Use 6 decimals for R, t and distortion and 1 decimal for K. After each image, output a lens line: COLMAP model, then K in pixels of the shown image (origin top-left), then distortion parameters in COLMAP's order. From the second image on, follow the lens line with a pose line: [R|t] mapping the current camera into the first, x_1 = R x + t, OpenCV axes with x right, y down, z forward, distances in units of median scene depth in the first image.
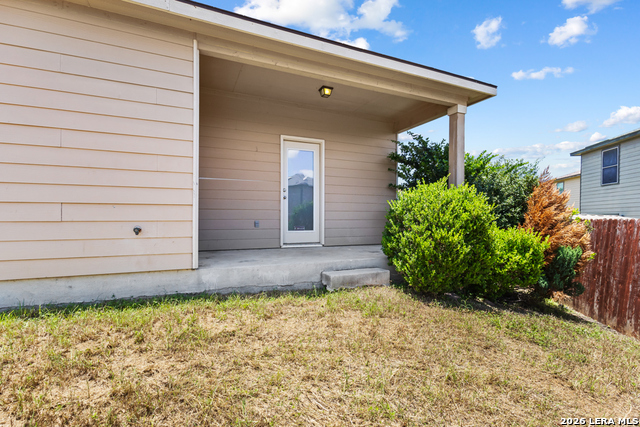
lens RADIAL K [[306.1, 0, 322.2], [0, 306.1, 212.2], [0, 0, 1]] dist [0.031009, 0.000180]
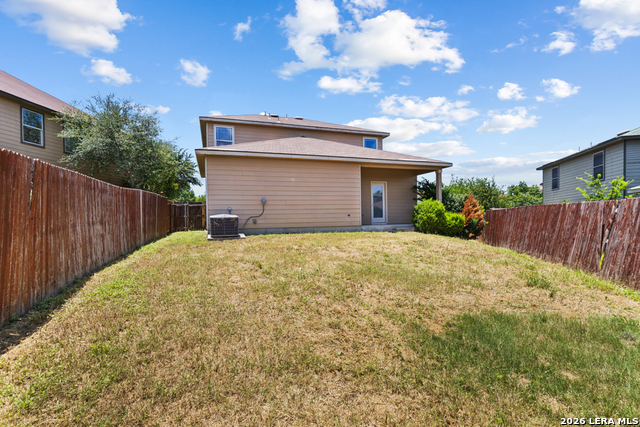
lens RADIAL K [[306.1, 0, 316.8], [0, 306.1, 214.8], [0, 0, 1]] dist [0.031009, 0.000180]
pose [[0.995745, -0.024648, -0.088793, -0.435332], [0.024609, 0.999696, -0.001538, 0.033655], [0.088804, -0.000654, 0.996049, -1.958421]]
